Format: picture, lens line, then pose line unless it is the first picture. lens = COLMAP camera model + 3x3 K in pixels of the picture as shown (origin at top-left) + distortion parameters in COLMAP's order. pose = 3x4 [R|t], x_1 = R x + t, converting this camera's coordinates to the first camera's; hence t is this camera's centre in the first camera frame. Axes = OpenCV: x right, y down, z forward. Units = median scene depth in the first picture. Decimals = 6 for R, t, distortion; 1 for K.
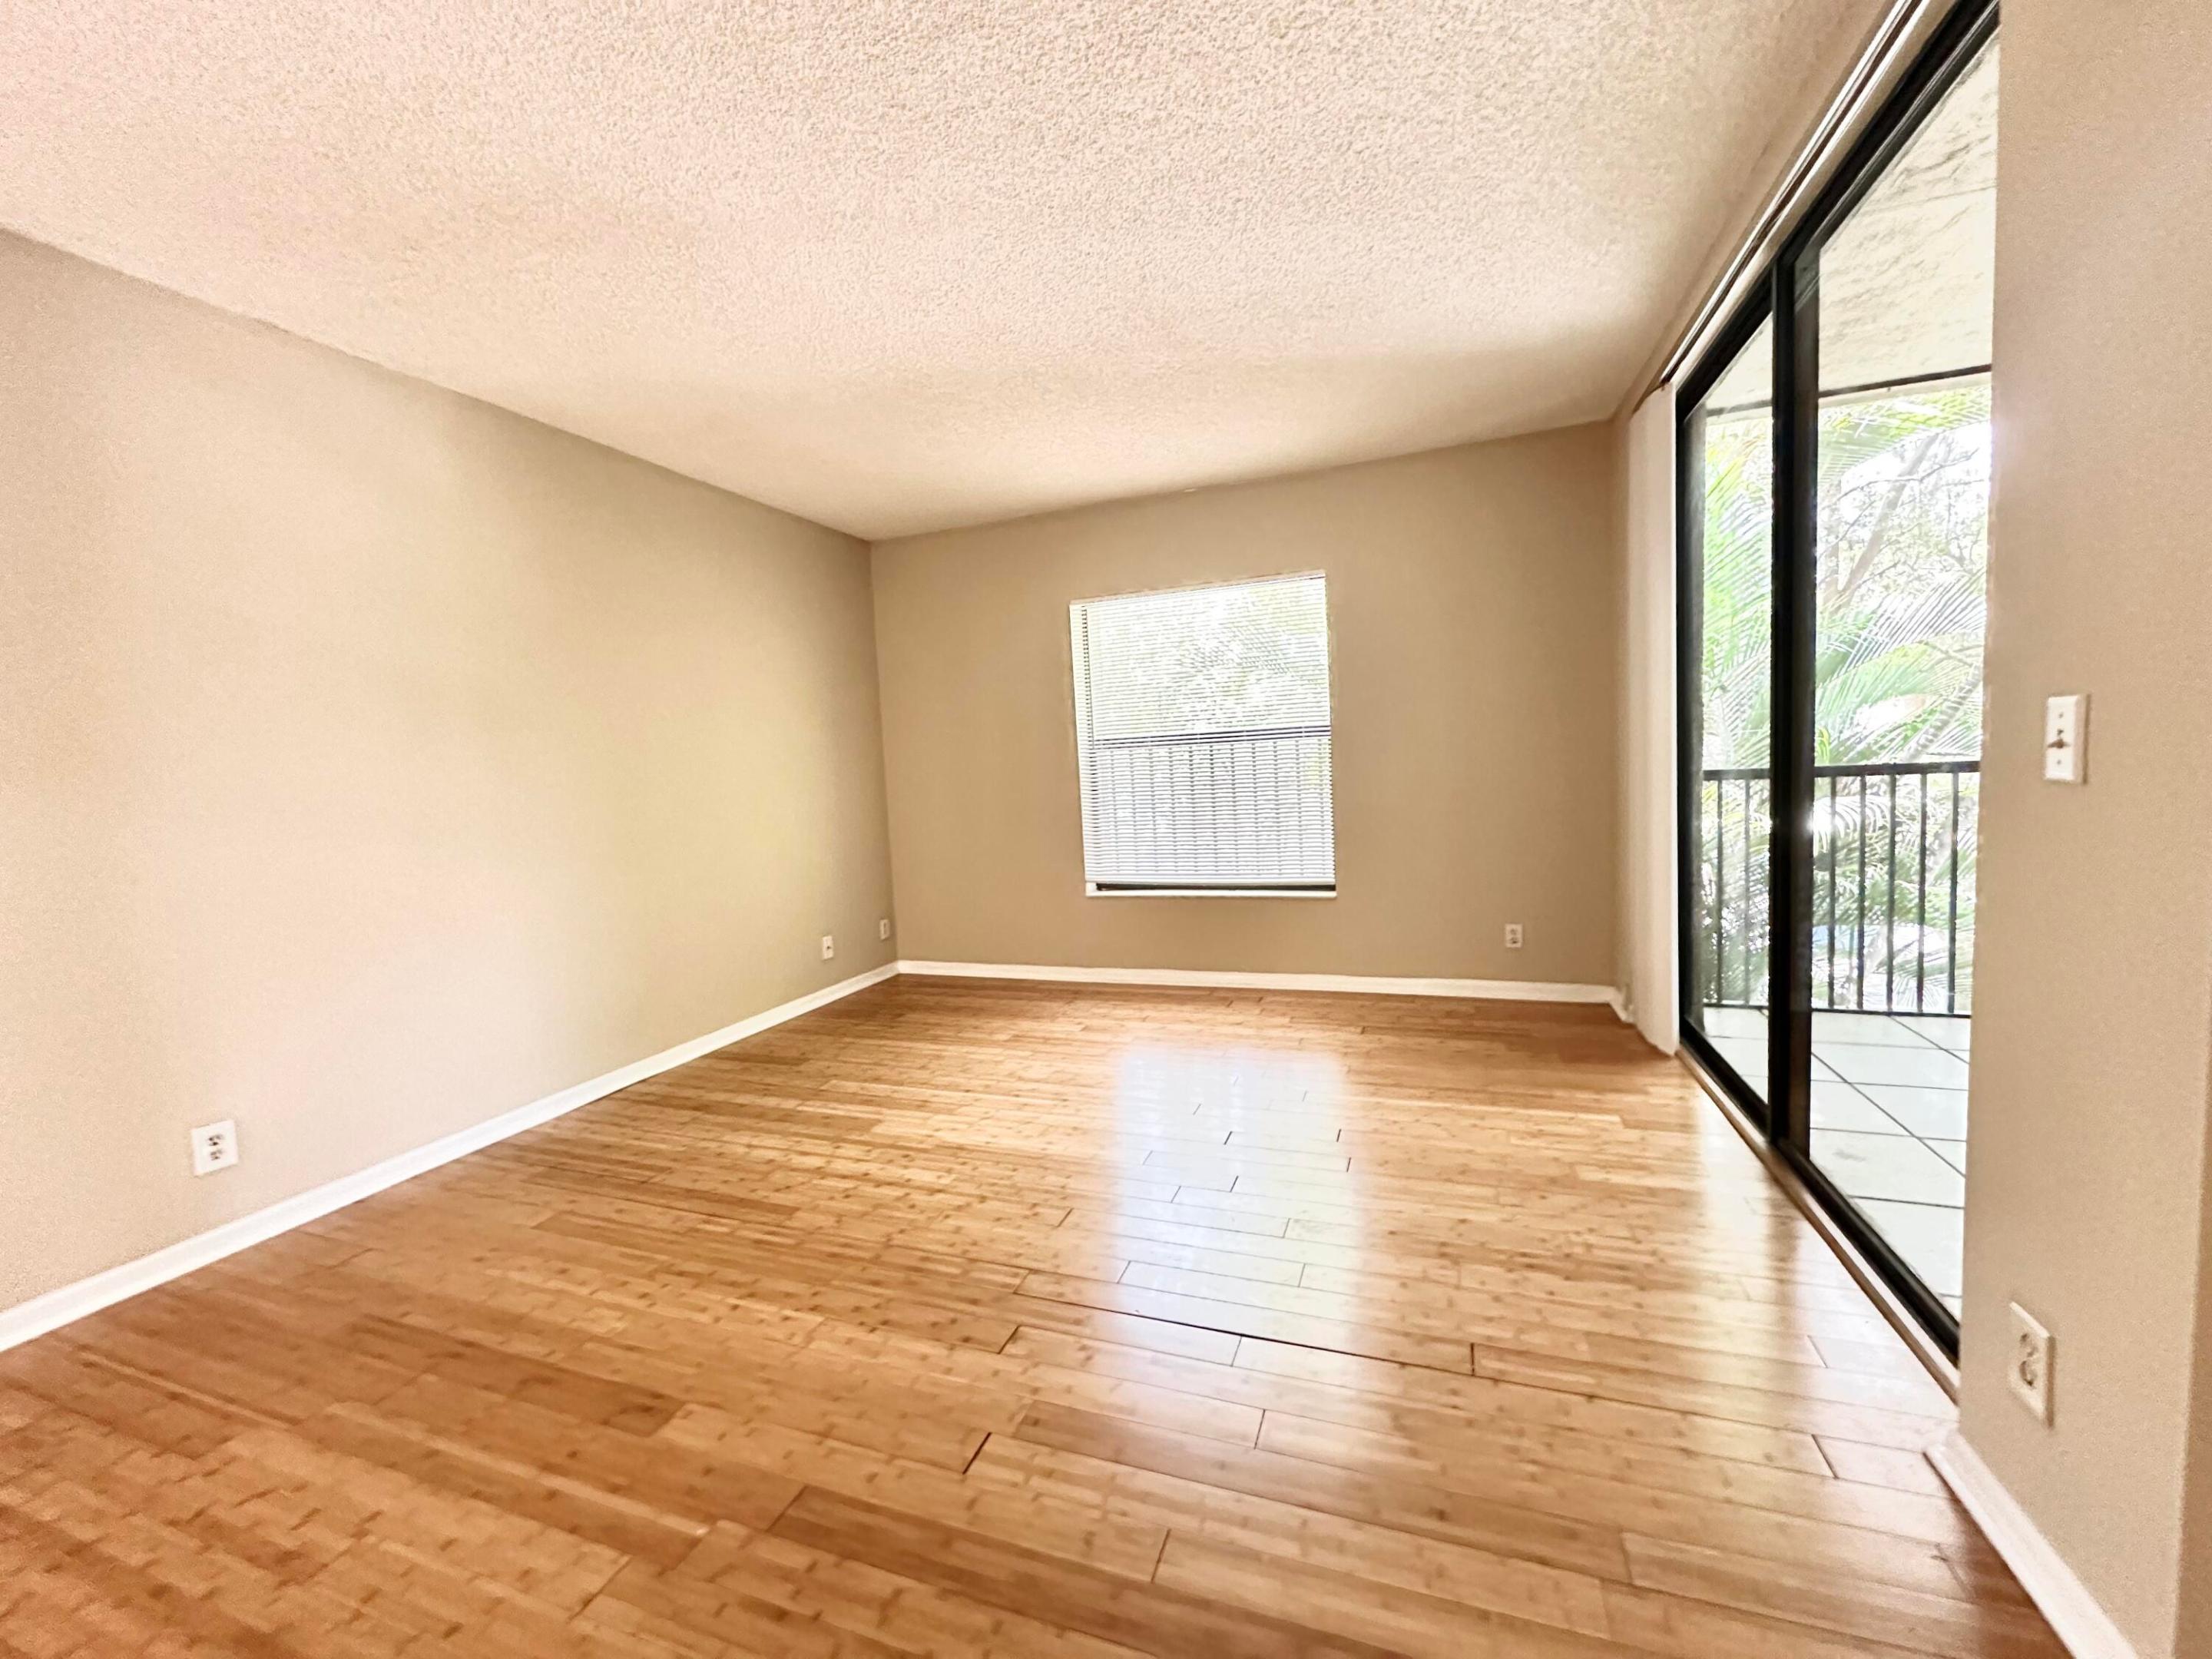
lens RADIAL K [[879.1, 0, 1106.0], [0, 879.1, 829.5], [0, 0, 1]] dist [-0.007607, -0.000393]
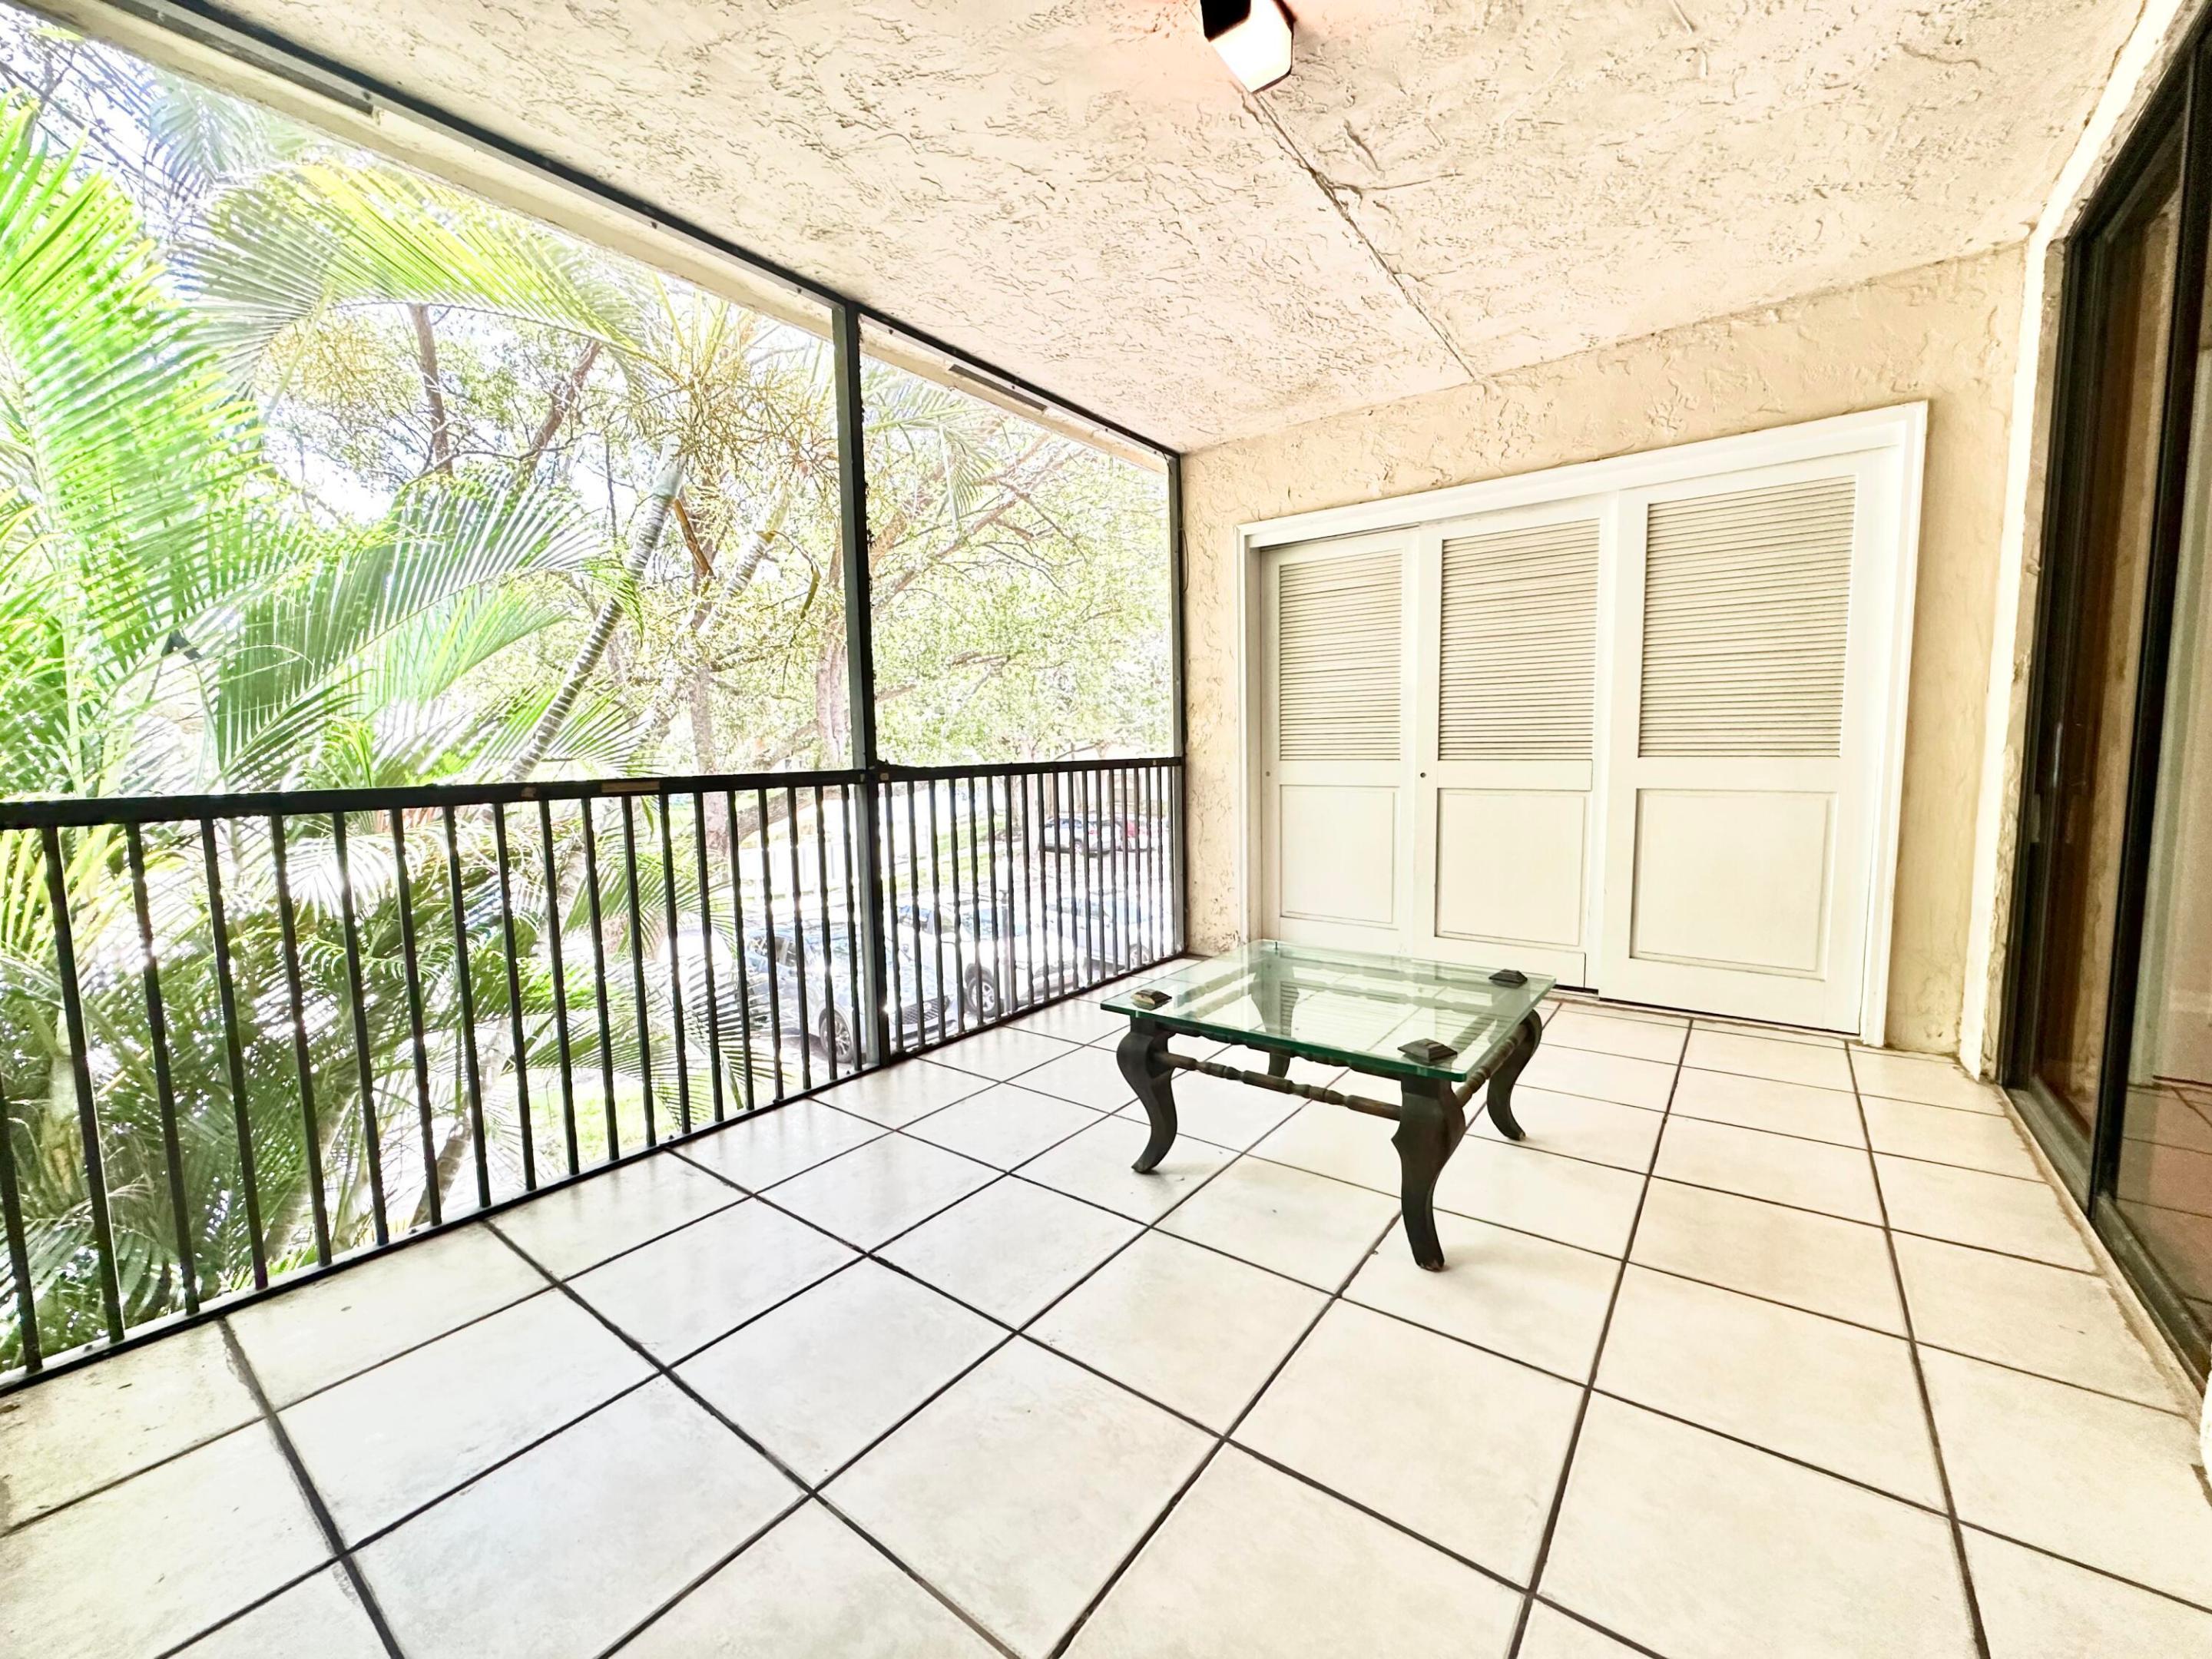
lens RADIAL K [[880.1, 0, 1107.1], [0, 880.1, 822.8], [0, 0, 1]] dist [-0.003437, 0.000496]
pose [[0.290057, -0.050183, 0.955693, 0.358794], [0.081350, 0.996303, 0.027625, -0.025433], [-0.953546, 0.069733, 0.293066, 0.313277]]
